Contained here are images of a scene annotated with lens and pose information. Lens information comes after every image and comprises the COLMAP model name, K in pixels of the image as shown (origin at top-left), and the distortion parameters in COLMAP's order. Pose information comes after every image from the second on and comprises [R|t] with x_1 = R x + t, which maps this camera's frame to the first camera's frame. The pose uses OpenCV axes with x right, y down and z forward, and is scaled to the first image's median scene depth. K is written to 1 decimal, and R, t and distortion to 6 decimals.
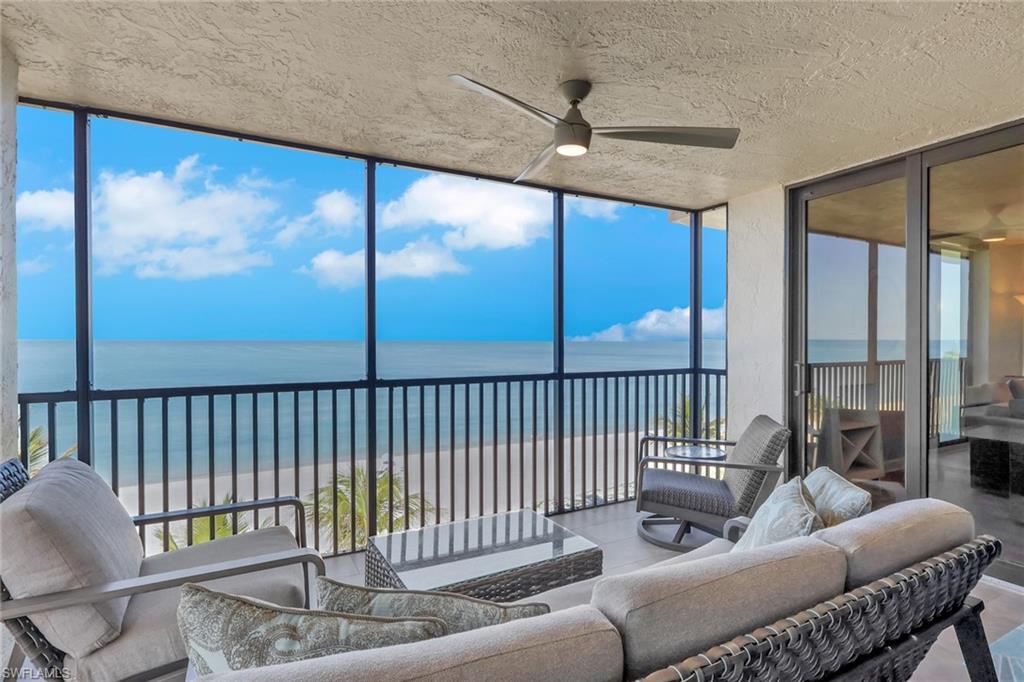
lens RADIAL K [[521.3, 0, 511.8], [0, 521.3, 361.4], [0, 0, 1]] dist [0.000677, 0.000528]
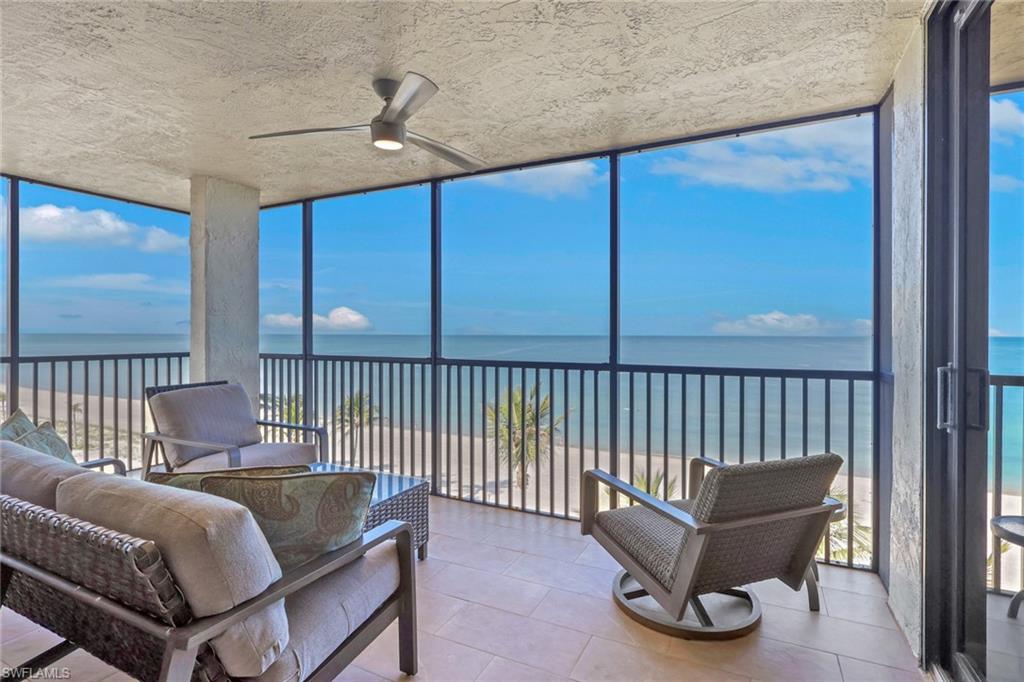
lens RADIAL K [[502.3, 0, 500.6], [0, 502.3, 340.8], [0, 0, 1]] dist [0.000228, -0.000116]
pose [[0.561432, 0.023038, -0.827202, 0.680889], [-0.030983, 0.999497, 0.006809, -0.015751], [0.826943, 0.021807, 0.561863, 0.386584]]
